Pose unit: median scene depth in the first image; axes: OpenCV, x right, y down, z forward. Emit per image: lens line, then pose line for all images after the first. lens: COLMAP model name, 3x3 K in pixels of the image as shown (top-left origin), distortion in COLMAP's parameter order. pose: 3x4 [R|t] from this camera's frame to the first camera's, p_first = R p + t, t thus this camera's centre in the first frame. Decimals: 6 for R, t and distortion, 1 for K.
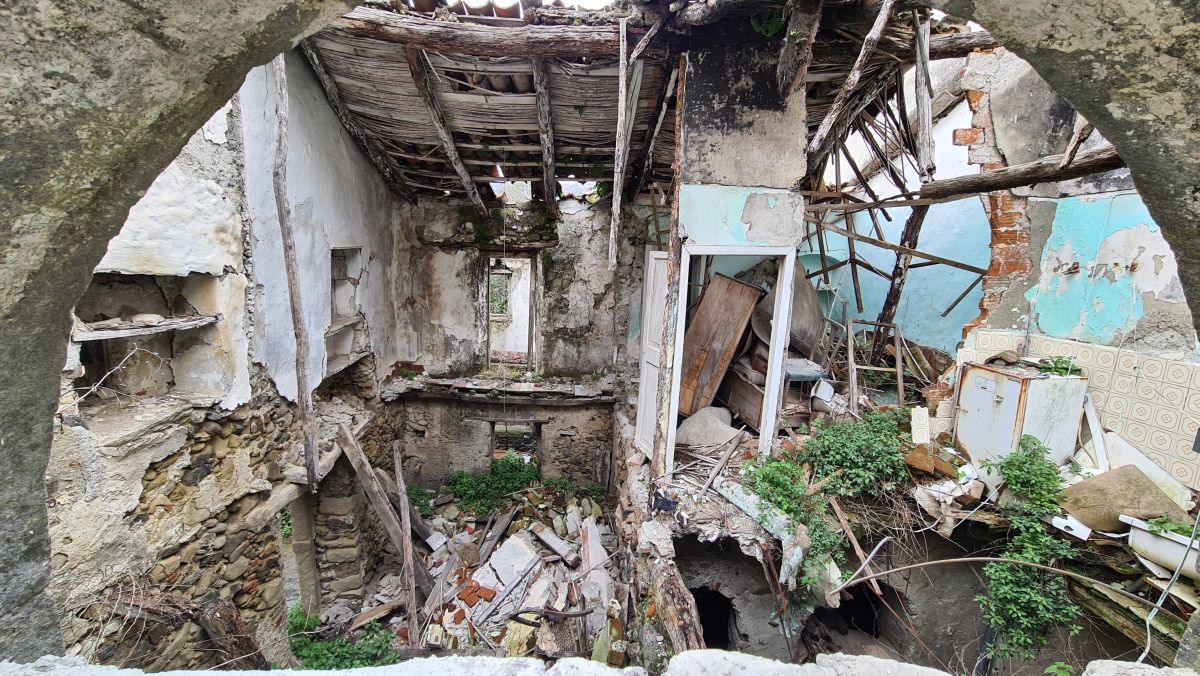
lens RADIAL K [[464.7, 0, 597.8], [0, 464.7, 337.1], [0, 0, 1]] dist [-0.000175, -0.000005]
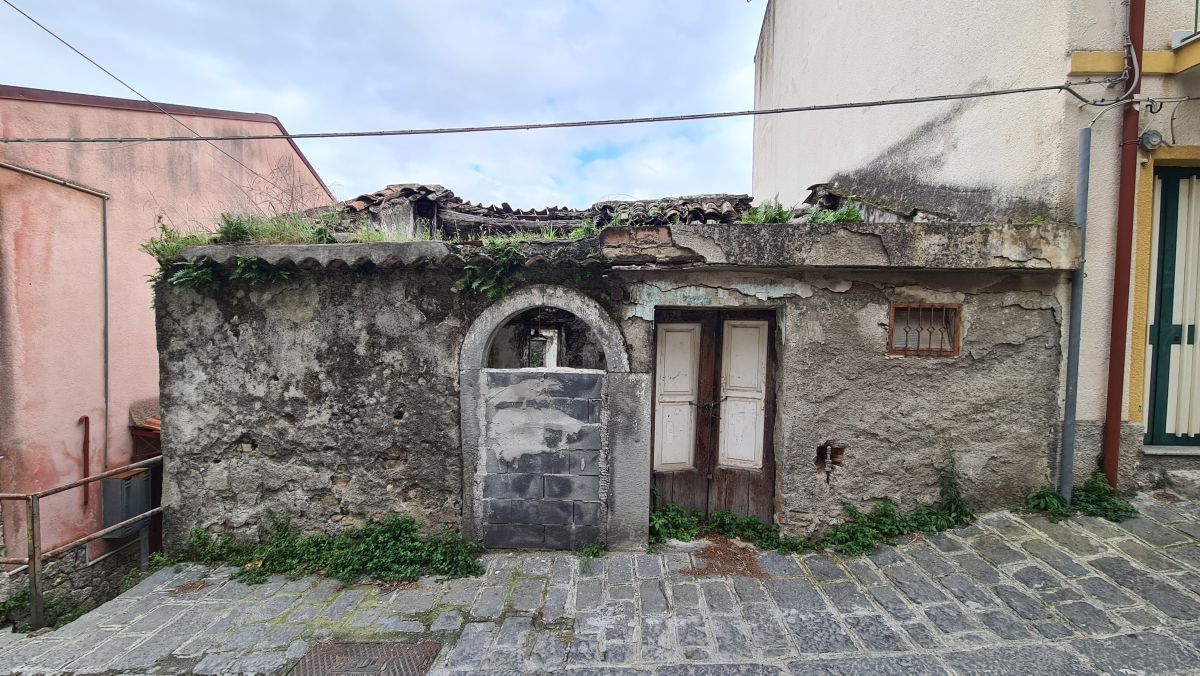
lens RADIAL K [[464.7, 0, 599.9], [0, 464.7, 340.9], [0, 0, 1]] dist [-0.000175, -0.000005]
pose [[0.996878, -0.019114, -0.076606, 0.109487], [0.008405, 0.990432, -0.137749, 0.077972], [0.078506, 0.136675, 0.987500, -0.482100]]
